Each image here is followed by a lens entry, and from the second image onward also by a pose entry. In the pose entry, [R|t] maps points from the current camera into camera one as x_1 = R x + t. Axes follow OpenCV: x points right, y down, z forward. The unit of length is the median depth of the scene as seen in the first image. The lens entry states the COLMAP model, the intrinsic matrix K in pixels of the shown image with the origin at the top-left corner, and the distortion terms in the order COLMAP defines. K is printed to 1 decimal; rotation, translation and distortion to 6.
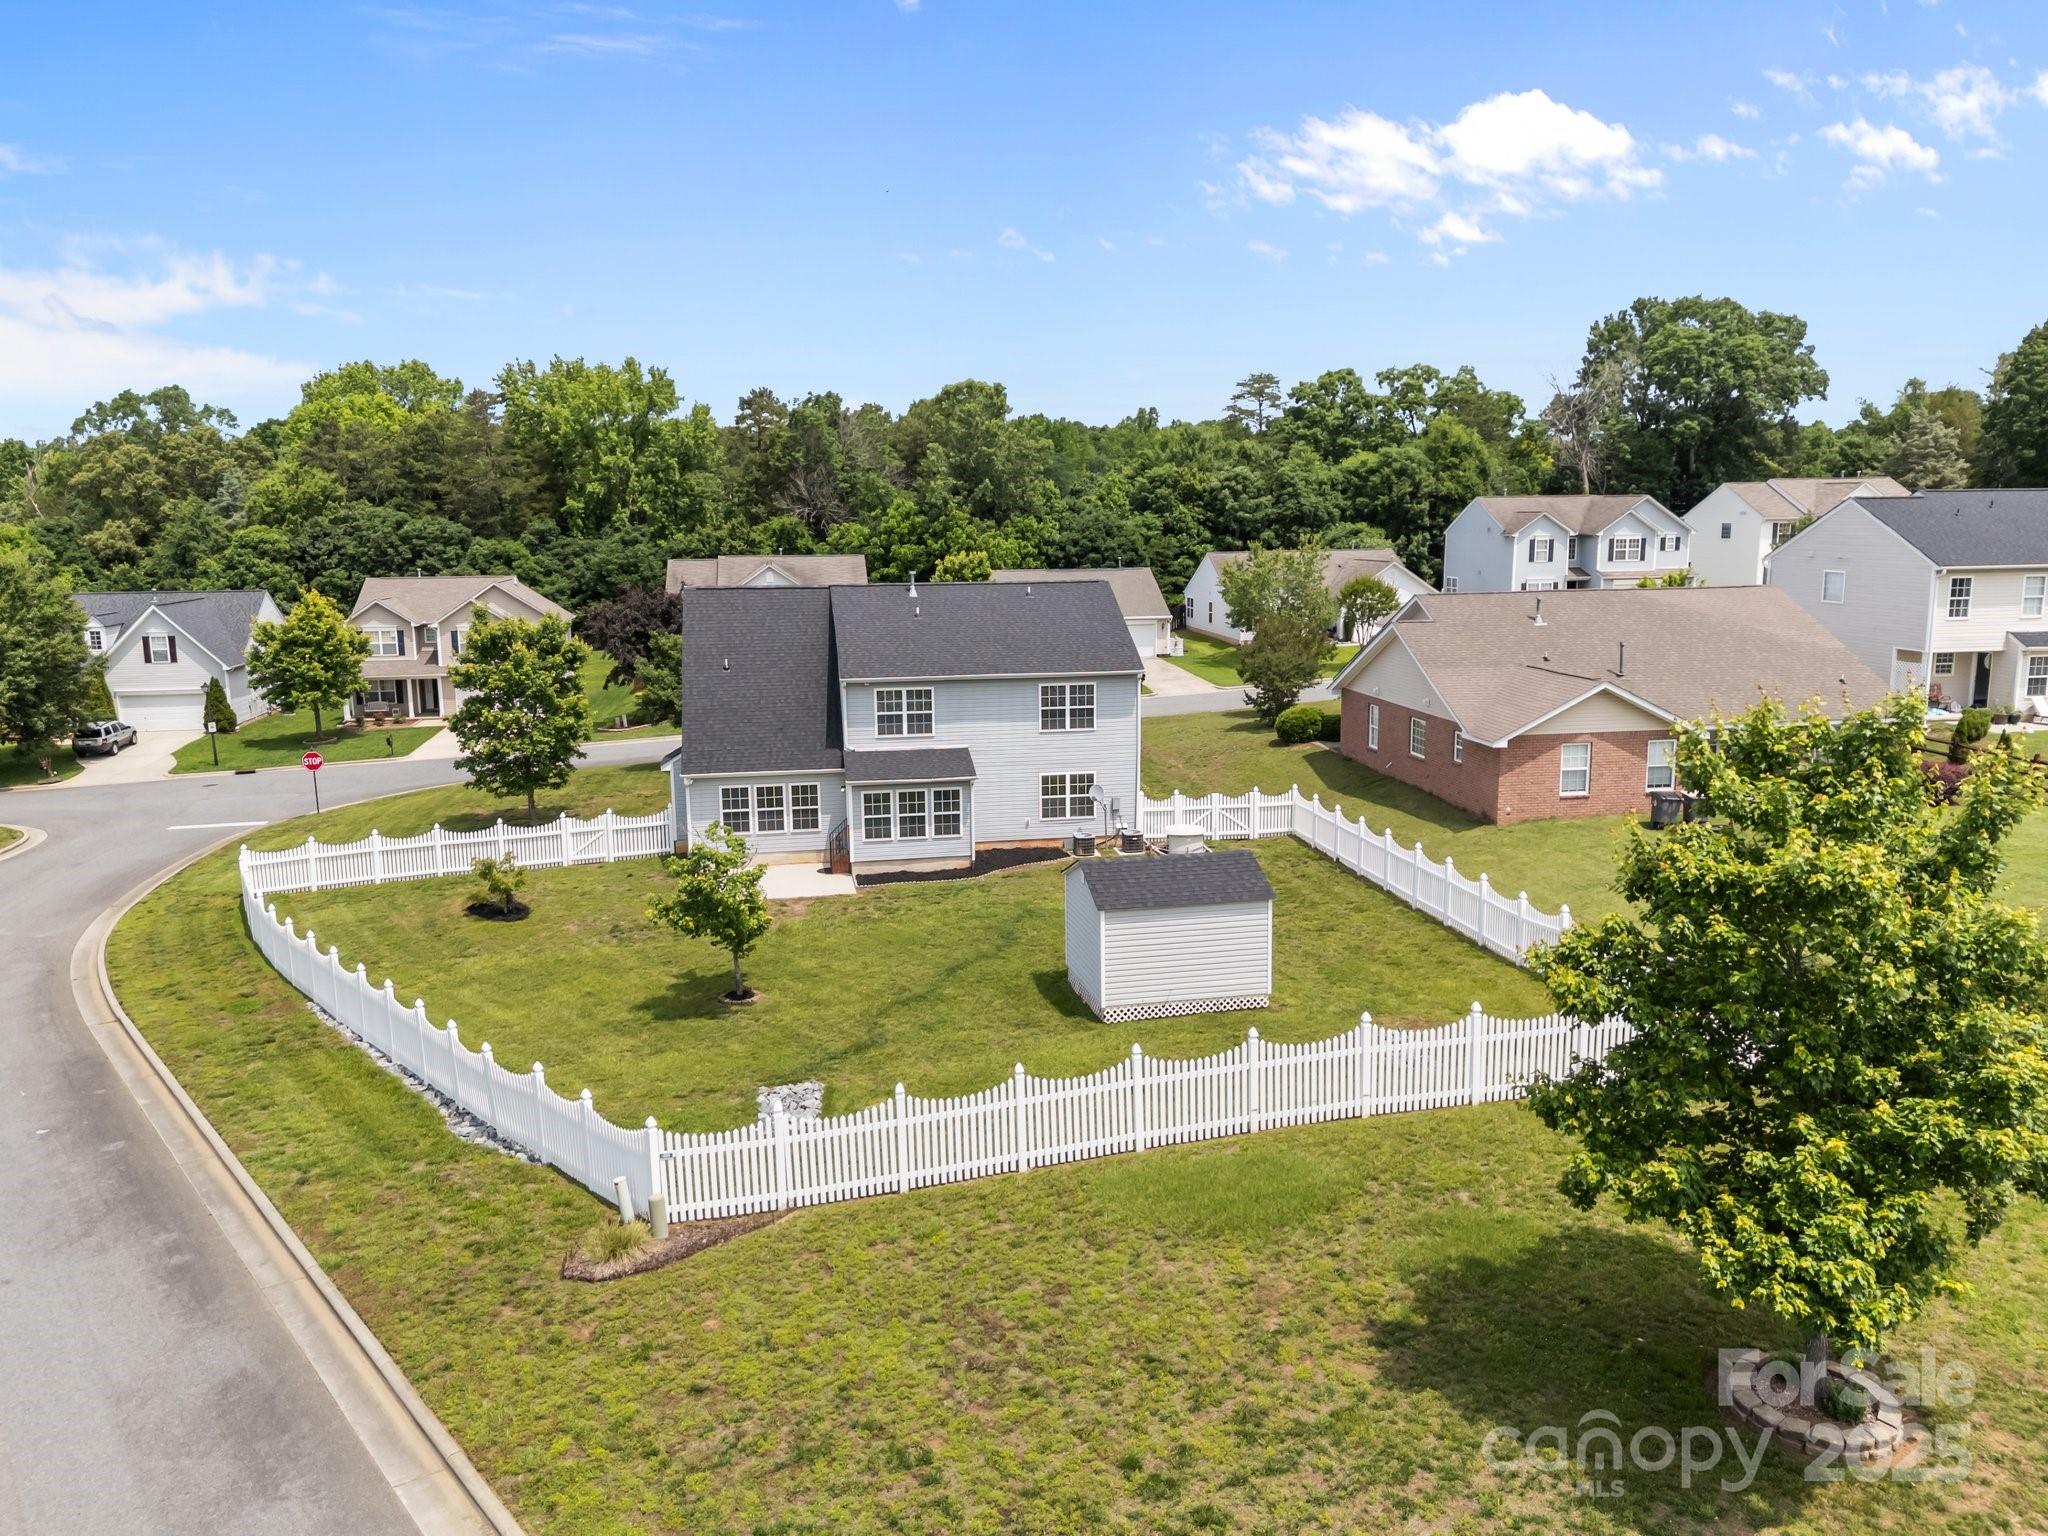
lens RADIAL K [[1511.3, 0, 1030.6], [0, 1511.3, 776.1], [0, 0, 1]] dist [0.048074, -0.024135]
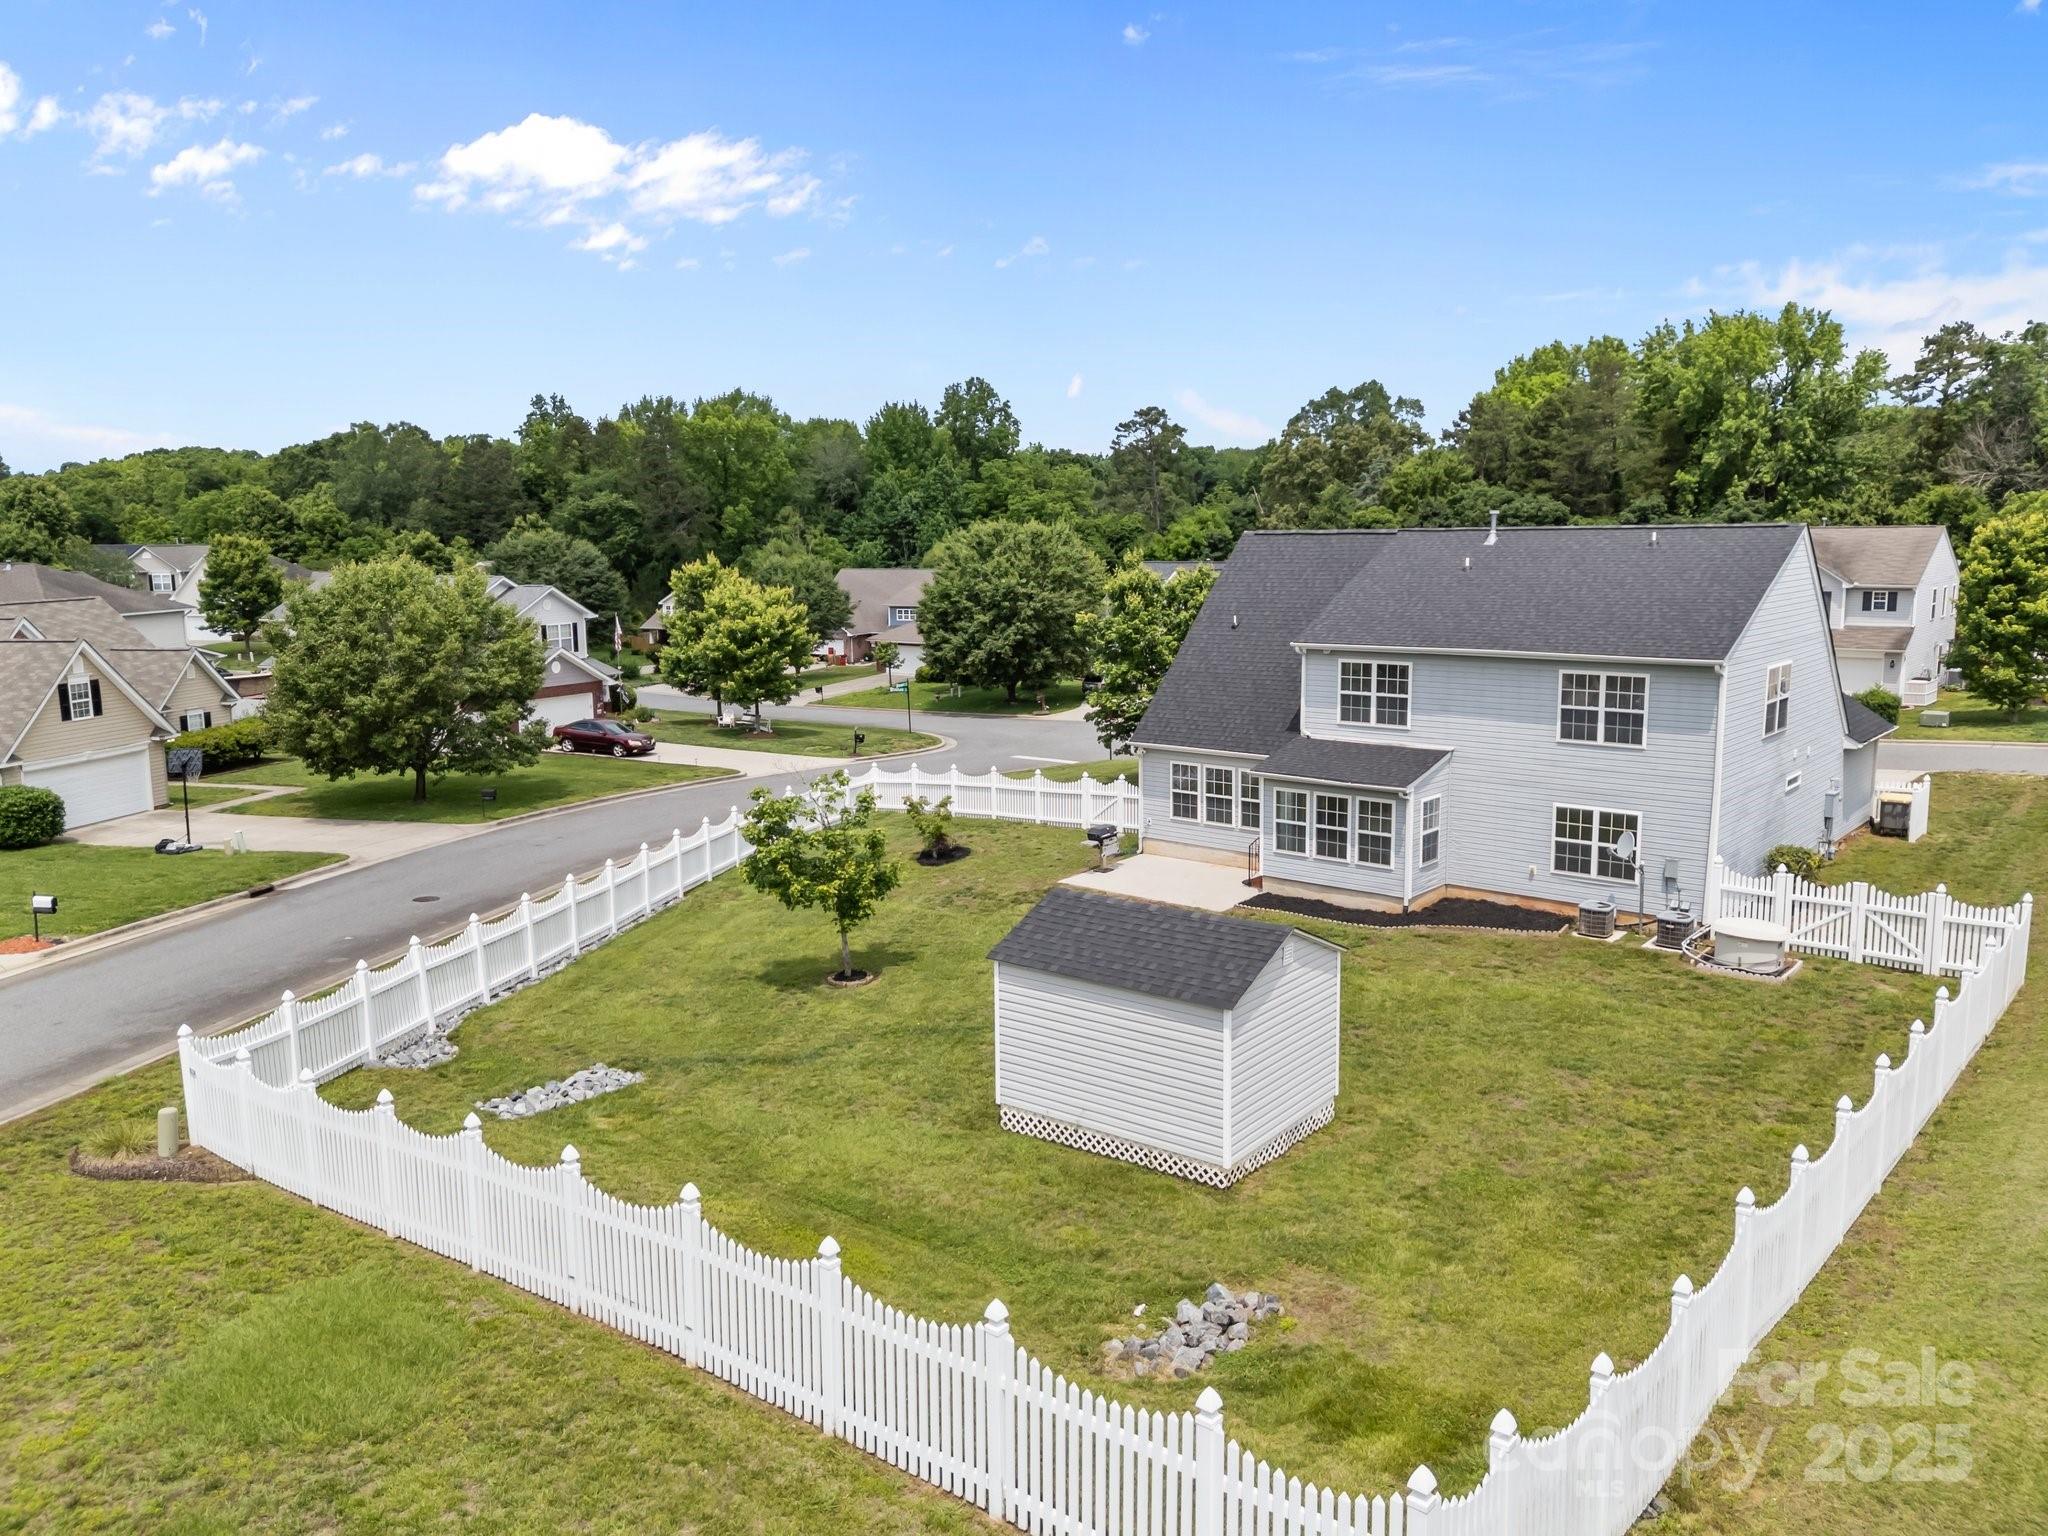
lens RADIAL K [[1511.3, 0, 1021.5], [0, 1511.3, 765.8], [0, 0, 1]] dist [0.048074, -0.024135]
pose [[0.637257, 0.123550, -0.760683, 0.372526], [-0.131036, 0.990063, 0.051031, -0.021873], [0.759430, 0.067157, 0.647114, 0.377165]]
